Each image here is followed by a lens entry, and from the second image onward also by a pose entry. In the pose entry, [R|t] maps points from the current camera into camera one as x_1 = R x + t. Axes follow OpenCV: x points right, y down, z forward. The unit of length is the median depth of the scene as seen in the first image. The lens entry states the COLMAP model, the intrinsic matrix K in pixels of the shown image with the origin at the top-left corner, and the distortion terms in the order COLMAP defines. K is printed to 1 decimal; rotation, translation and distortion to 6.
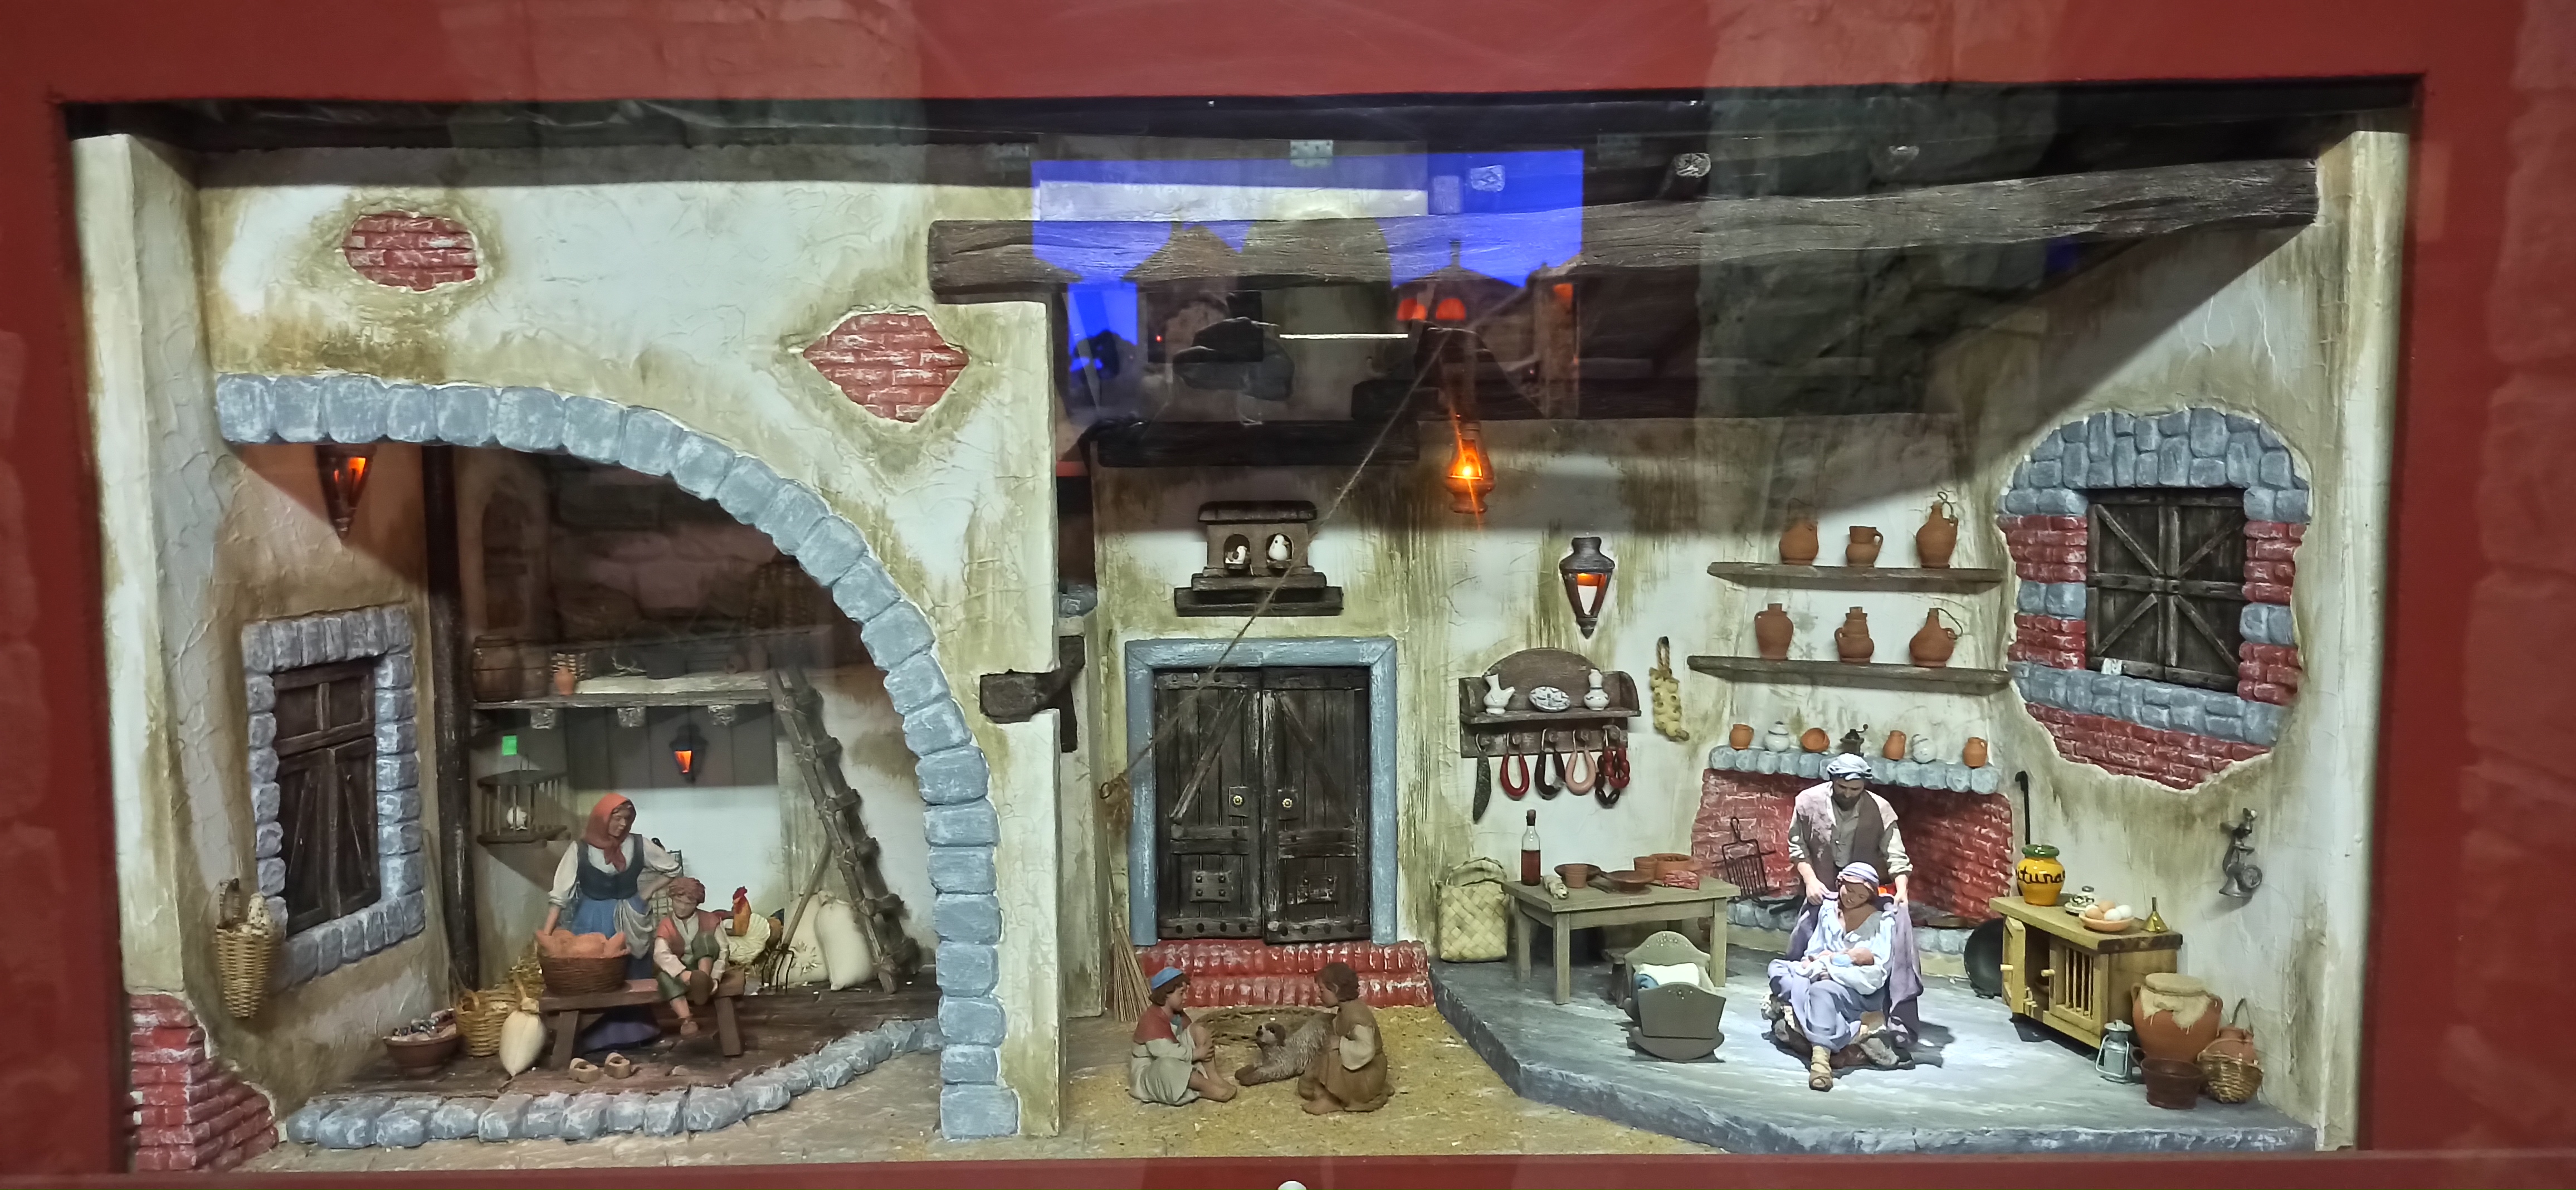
lens RADIAL K [[1925.5, 0, 1288.0], [0, 1925.5, 595.0], [0, 0, 1]] dist [0.064507, -0.069364]
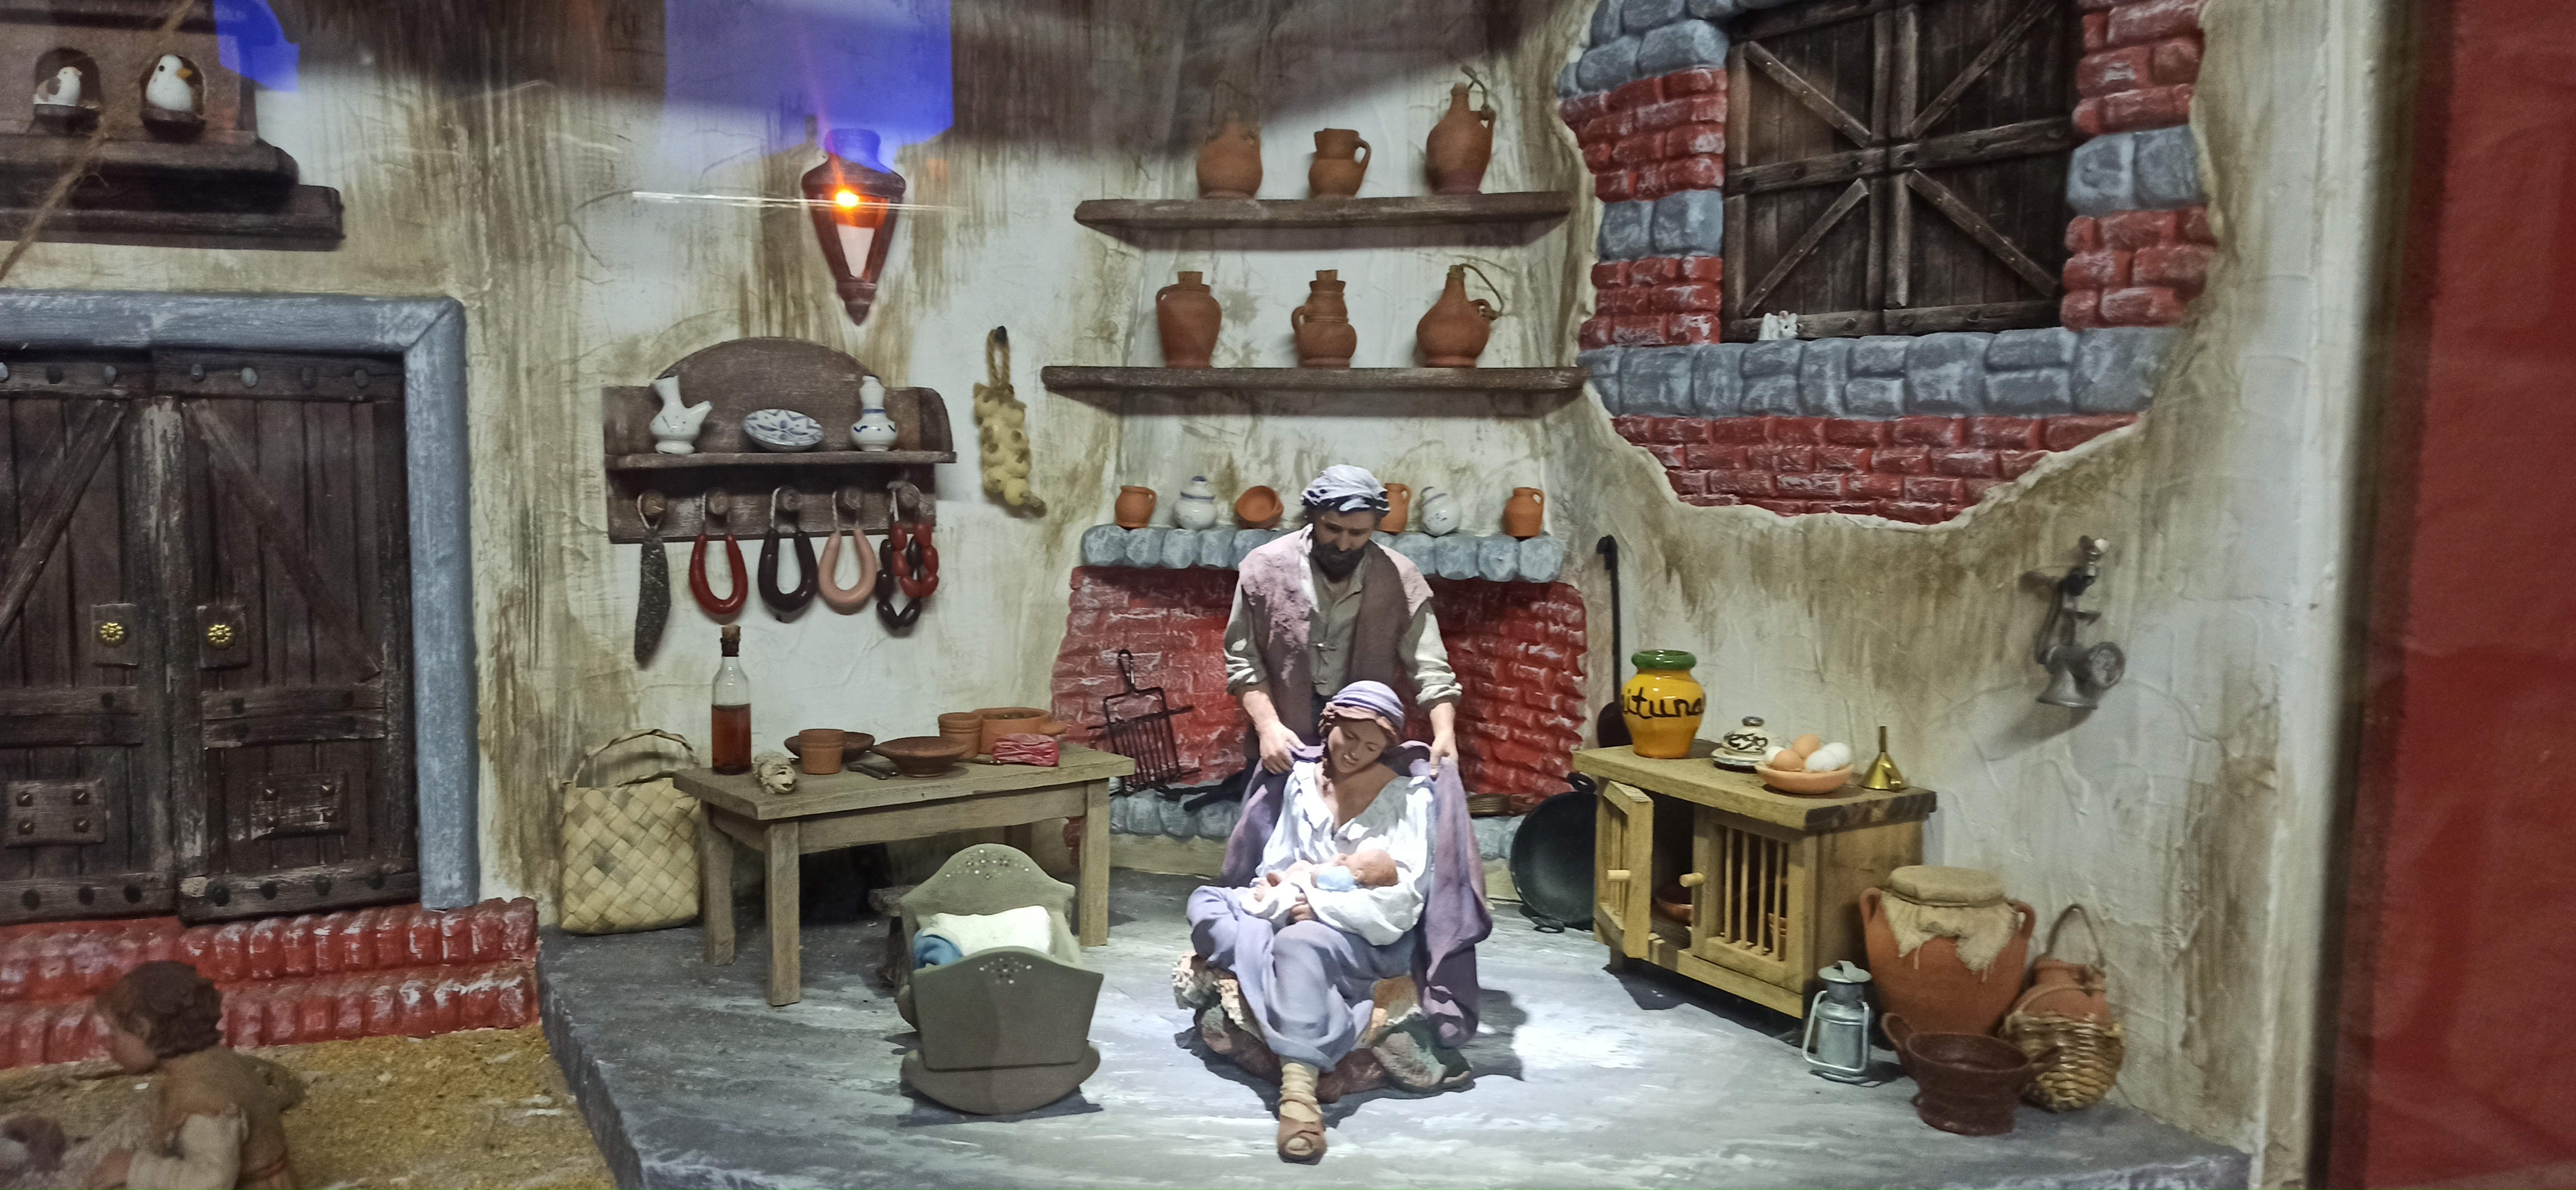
lens RADIAL K [[1925.5, 0, 1288.0], [0, 1925.5, 595.0], [0, 0, 1]] dist [0.064507, -0.069364]
pose [[0.952758, -0.012629, 0.303467, 0.115160], [0.004685, 0.999627, 0.026890, 0.093508], [-0.303694, -0.024198, 0.952462, 0.488250]]
